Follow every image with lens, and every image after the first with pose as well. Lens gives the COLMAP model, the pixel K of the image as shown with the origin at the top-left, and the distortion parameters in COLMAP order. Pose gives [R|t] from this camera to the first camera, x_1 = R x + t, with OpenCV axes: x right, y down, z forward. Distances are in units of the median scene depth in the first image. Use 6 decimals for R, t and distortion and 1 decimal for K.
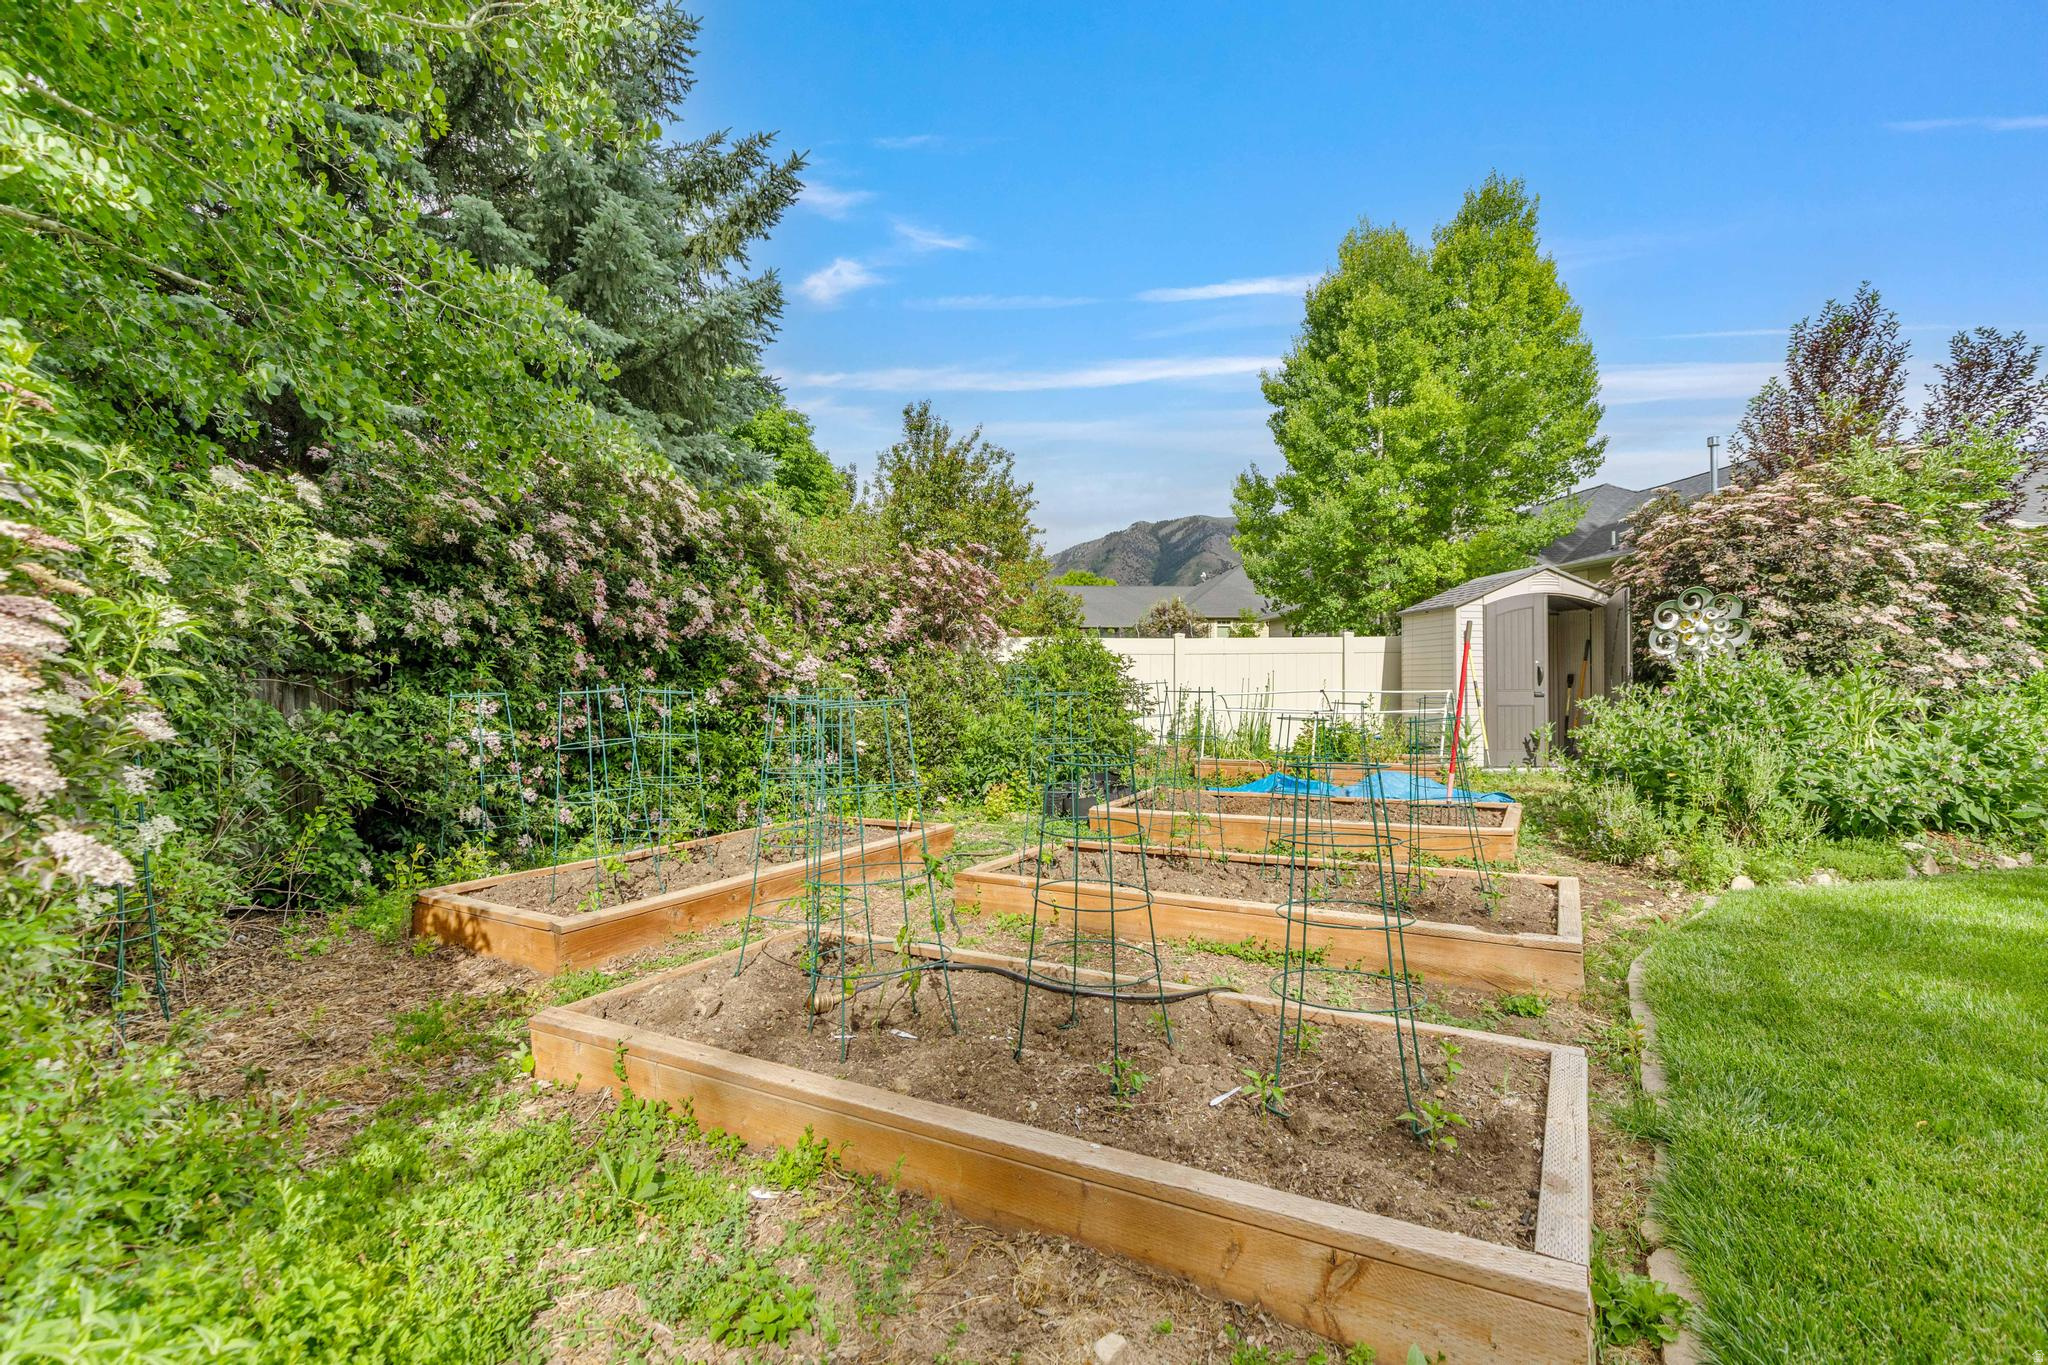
lens RADIAL K [[910.0, 0, 1015.9], [0, 910.0, 680.9], [0, 0, 1]] dist [0.000538, -0.000276]
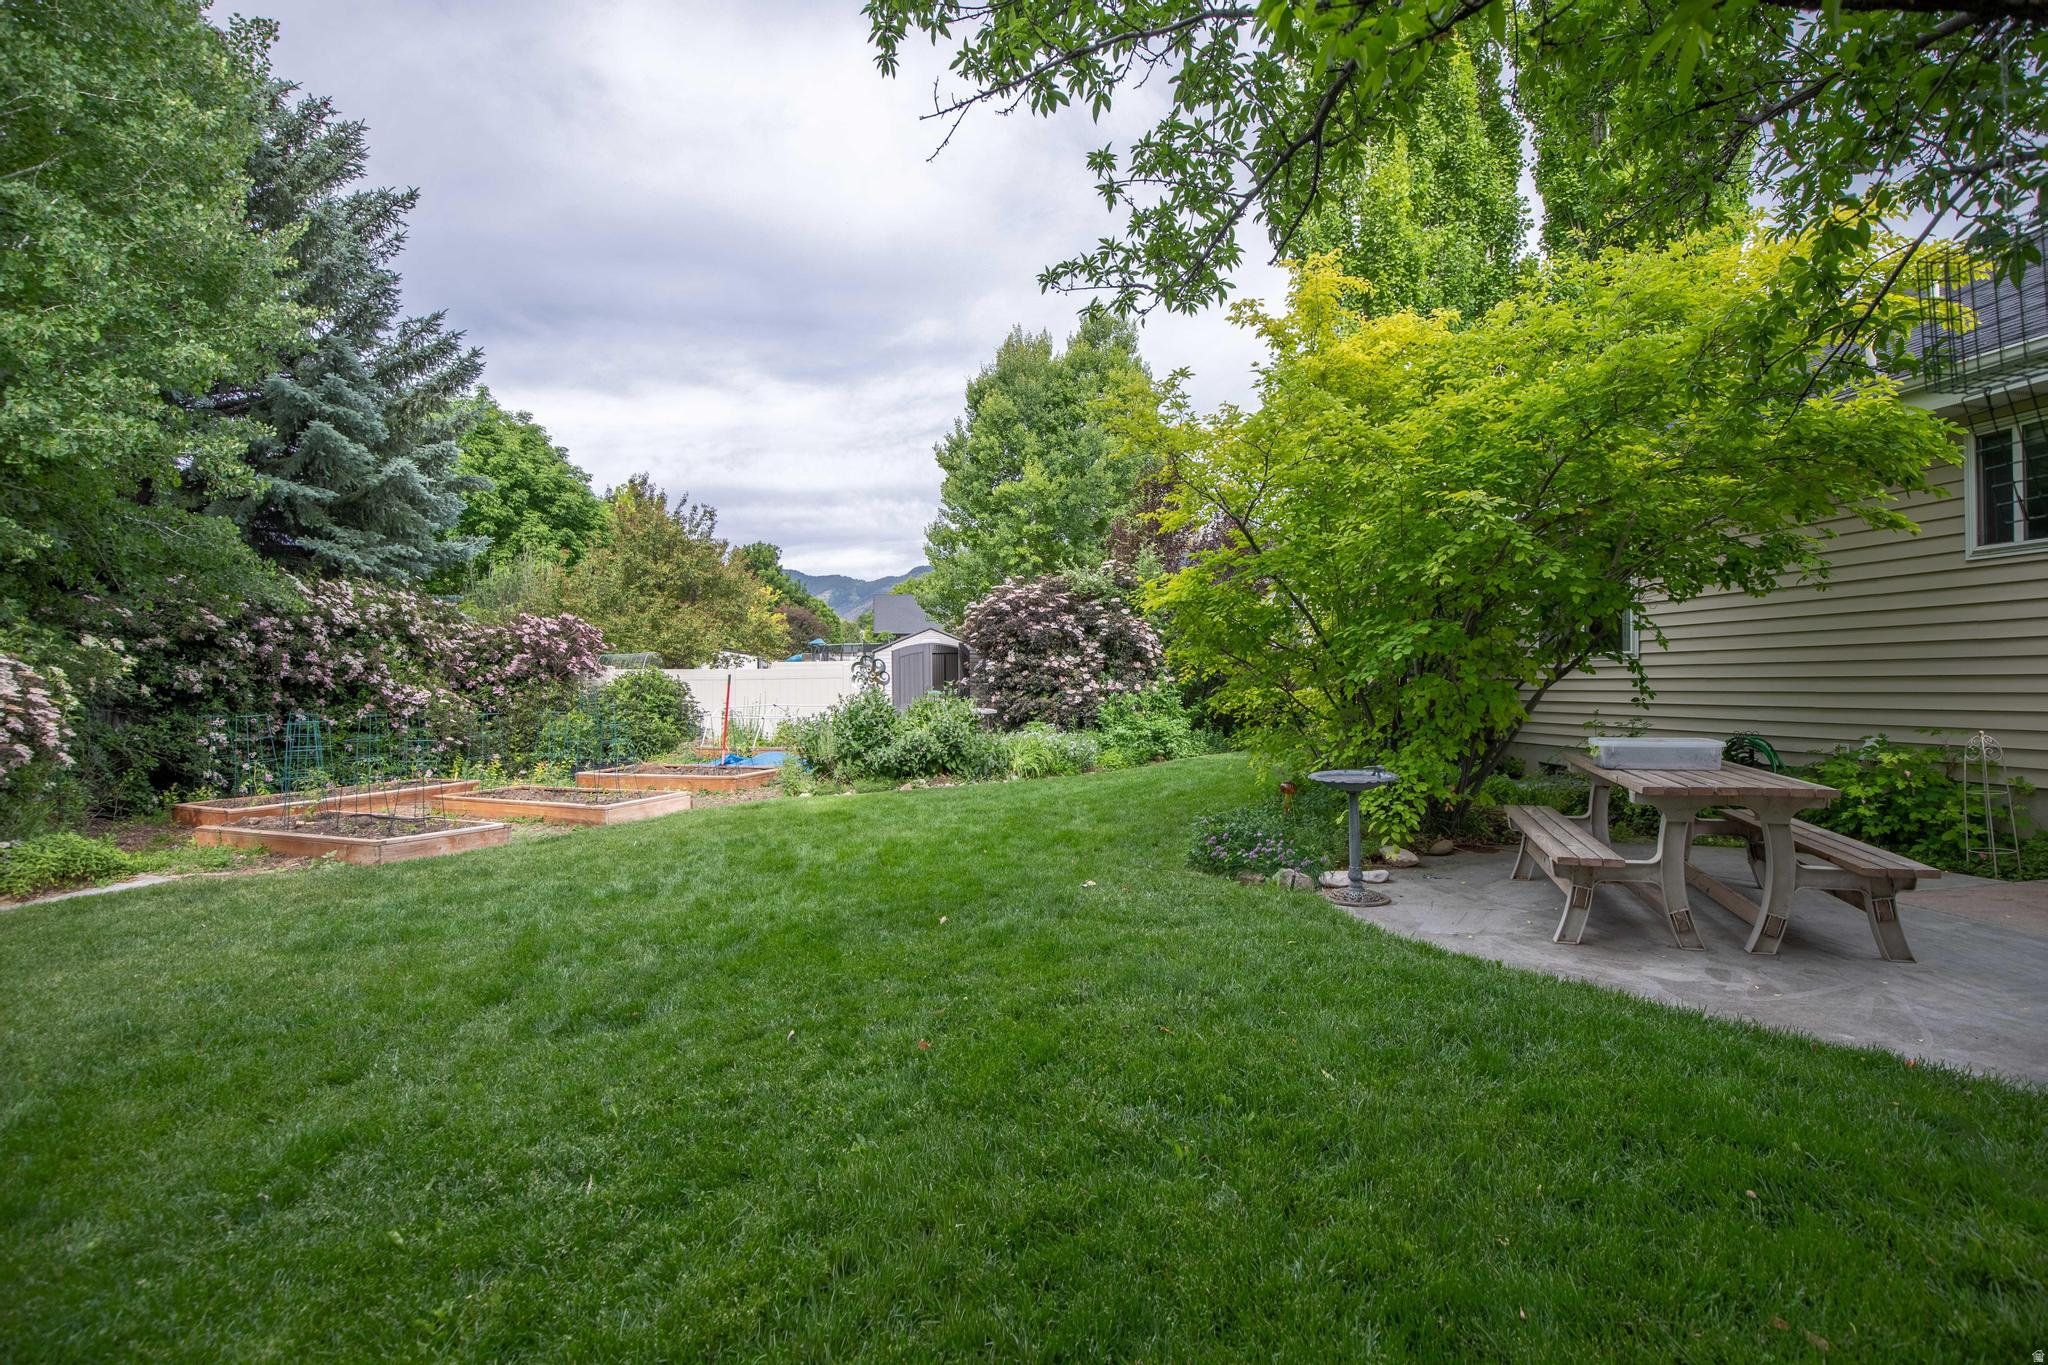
lens RADIAL K [[949.0, 0, 1024.0], [0, 949.0, 682.5], [0, 0, 1]] dist [-0.023918, 0.000622]
pose [[0.996232, -0.005642, 0.086546, 0.912940], [0.005006, 0.999959, 0.007562, -0.058439], [-0.086585, -0.007100, 0.996219, -1.085740]]
